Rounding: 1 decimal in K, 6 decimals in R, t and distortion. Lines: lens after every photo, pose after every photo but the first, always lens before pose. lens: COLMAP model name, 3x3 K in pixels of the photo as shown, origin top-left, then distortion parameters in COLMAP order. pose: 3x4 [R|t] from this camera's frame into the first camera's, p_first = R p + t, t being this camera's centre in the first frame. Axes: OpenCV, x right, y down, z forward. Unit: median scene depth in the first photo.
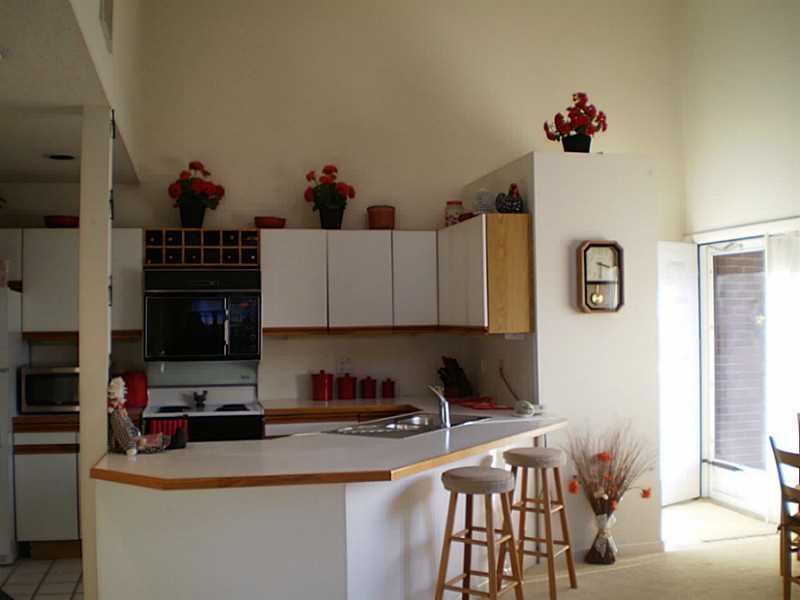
lens RADIAL K [[858.3, 0, 401.1], [0, 858.3, 301.4], [0, 0, 1]] dist [-0.112365, 0.000000]
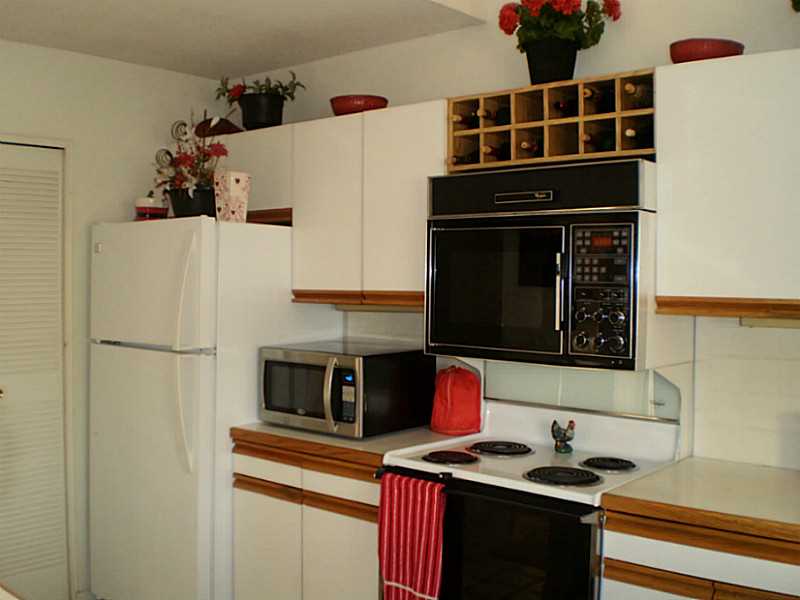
lens RADIAL K [[858.3, 0, 414.3], [0, 858.3, 296.0], [0, 0, 1]] dist [-0.112365, 0.000000]
pose [[0.602031, 0.034430, -0.797730, 0.105765], [0.001228, 0.999029, 0.044045, 0.011975], [0.798472, -0.027496, 0.601404, 0.654091]]
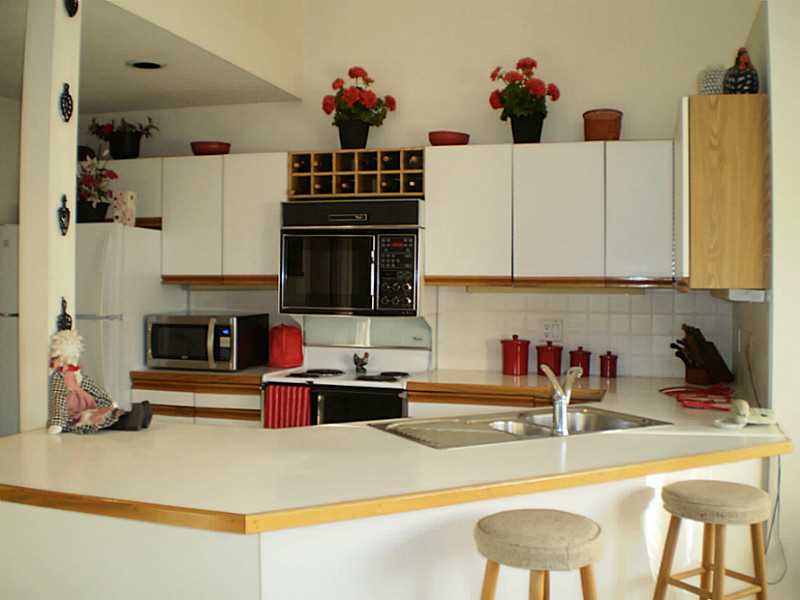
lens RADIAL K [[858.3, 0, 413.2], [0, 858.3, 290.2], [0, 0, 1]] dist [-0.112365, 0.000000]
pose [[0.879215, 0.025292, -0.475754, 0.196260], [-0.009168, 0.999303, 0.036182, 0.016408], [0.476338, -0.027450, 0.878834, 0.322186]]
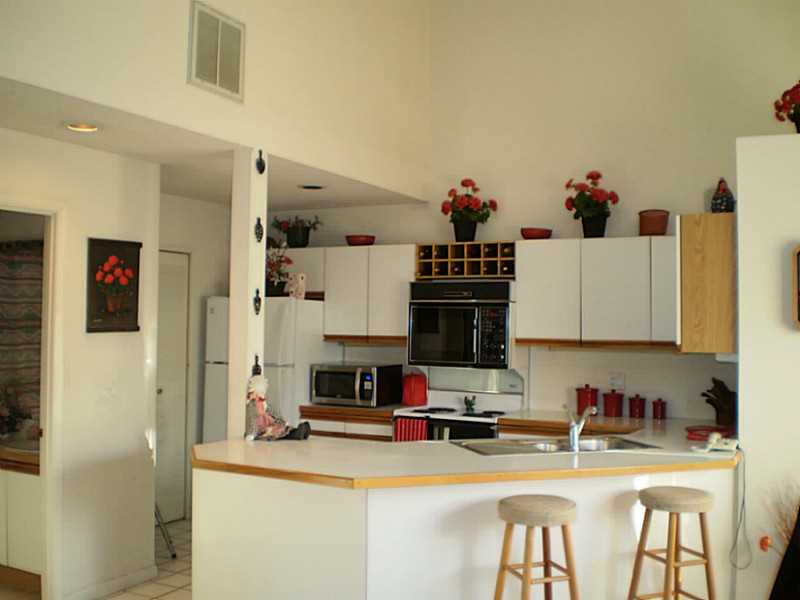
lens RADIAL K [[858.3, 0, 403.0], [0, 858.3, 293.9], [0, 0, 1]] dist [-0.112365, 0.000000]
pose [[0.760114, 0.000013, -0.649790, 0.399932], [-0.010640, 0.999866, -0.012427, -0.007364], [0.649703, 0.016360, 0.760012, 0.142664]]
